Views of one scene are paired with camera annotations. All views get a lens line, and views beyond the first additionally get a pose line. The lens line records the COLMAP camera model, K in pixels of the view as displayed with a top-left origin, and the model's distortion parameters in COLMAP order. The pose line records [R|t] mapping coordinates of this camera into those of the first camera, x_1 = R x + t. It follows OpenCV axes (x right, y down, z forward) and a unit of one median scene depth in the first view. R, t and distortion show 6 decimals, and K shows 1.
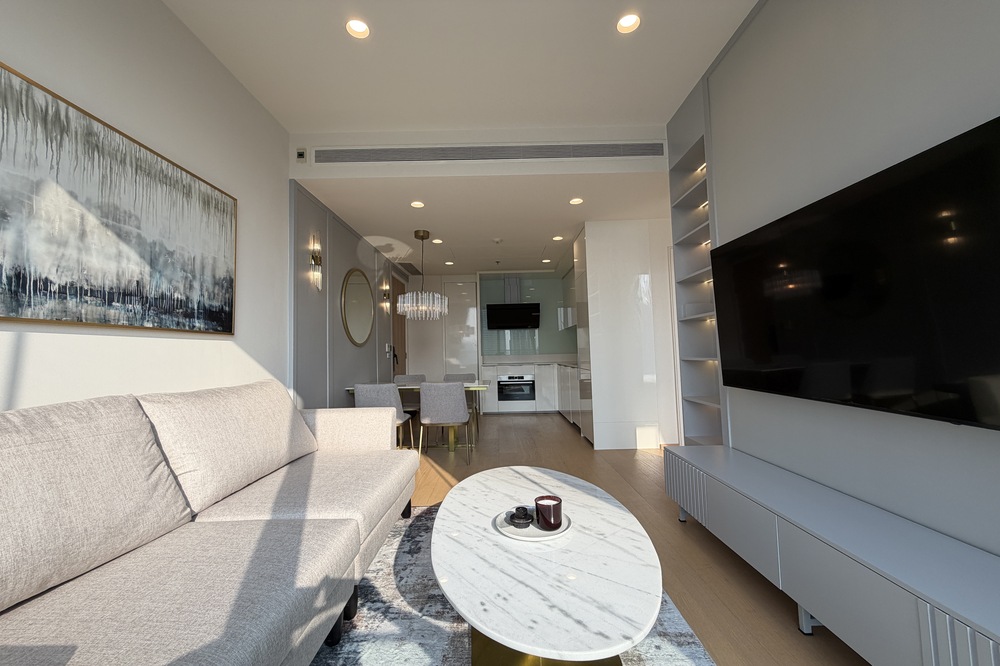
lens RADIAL K [[393.3, 0, 500.0], [0, 393.3, 333.0], [0, 0, 1]] dist [0.000263, 0.000013]
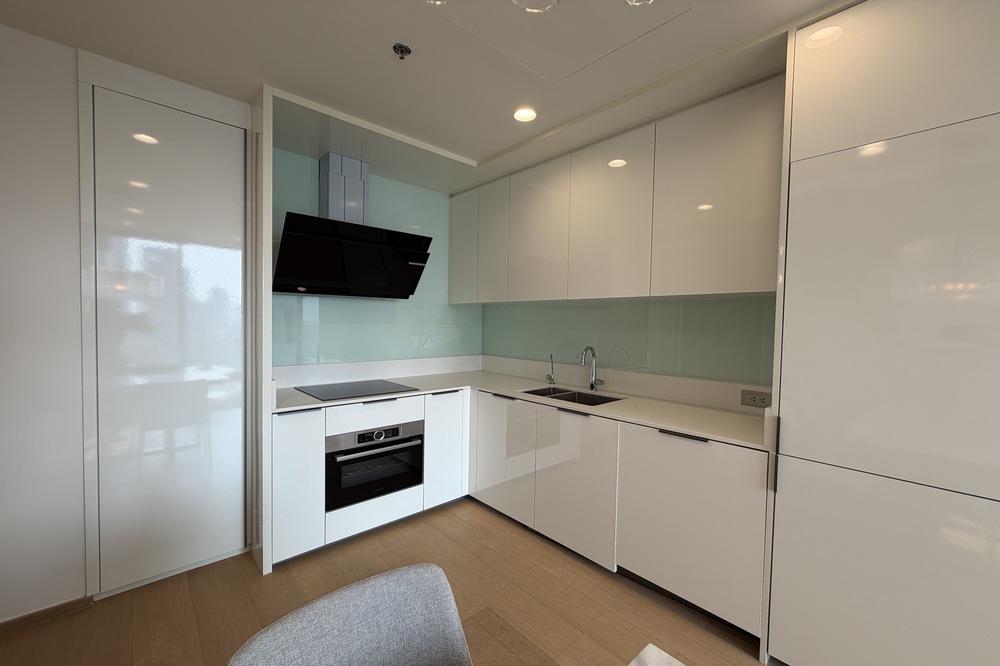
lens RADIAL K [[393.3, 0, 500.0], [0, 393.3, 333.0], [0, 0, 1]] dist [0.000263, 0.000013]
pose [[0.741997, 0.019686, 0.670115, -0.116991], [-0.074882, 0.995748, 0.053662, -0.005345], [-0.666209, -0.089996, 0.740315, 0.650141]]
